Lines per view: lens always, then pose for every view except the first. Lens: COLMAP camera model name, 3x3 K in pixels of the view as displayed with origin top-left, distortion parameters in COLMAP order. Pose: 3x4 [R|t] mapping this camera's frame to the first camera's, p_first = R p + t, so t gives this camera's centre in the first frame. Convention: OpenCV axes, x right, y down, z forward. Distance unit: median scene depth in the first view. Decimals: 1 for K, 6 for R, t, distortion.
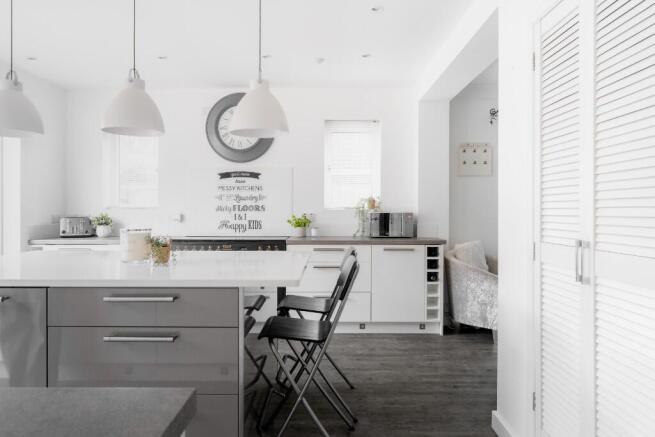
lens RADIAL K [[430.2, 0, 321.8], [0, 430.2, 206.3], [0, 0, 1]] dist [-0.002235, 0.000854]
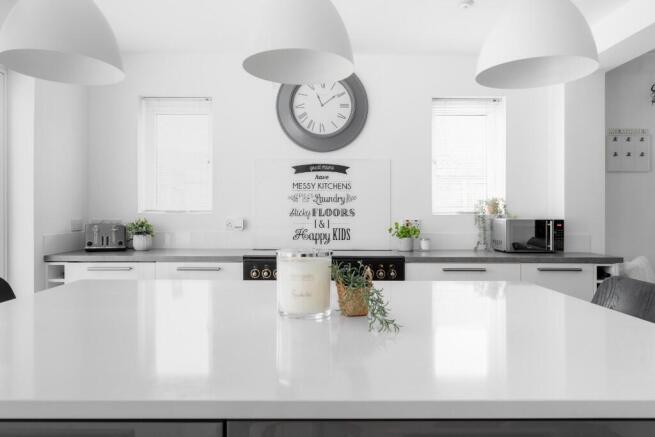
lens RADIAL K [[430.2, 0, 322.2], [0, 430.2, 214.5], [0, 0, 1]] dist [-0.002235, 0.000854]
pose [[0.999737, 0.004630, 0.022468, -0.209232], [-0.004739, 0.999977, 0.004800, 0.004593], [-0.022445, -0.004905, 0.999736, 0.246851]]
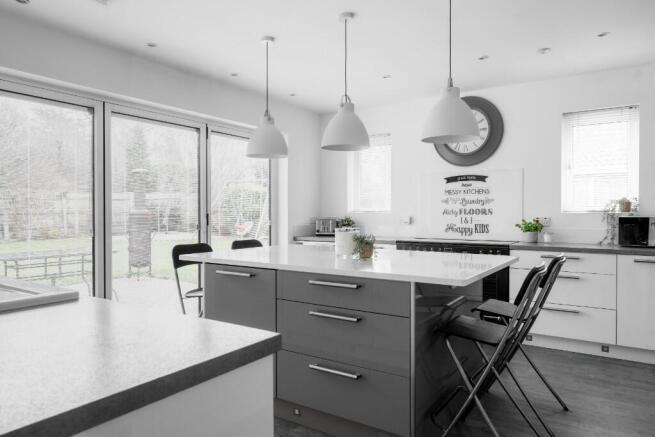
lens RADIAL K [[430.2, 0, 328.6], [0, 430.2, 212.4], [0, 0, 1]] dist [-0.002235, 0.000854]
pose [[0.842260, -0.000173, -0.539071, 0.081425], [0.002856, 0.999987, 0.004142, 0.001131], [0.539063, -0.005028, 0.842250, -0.017603]]
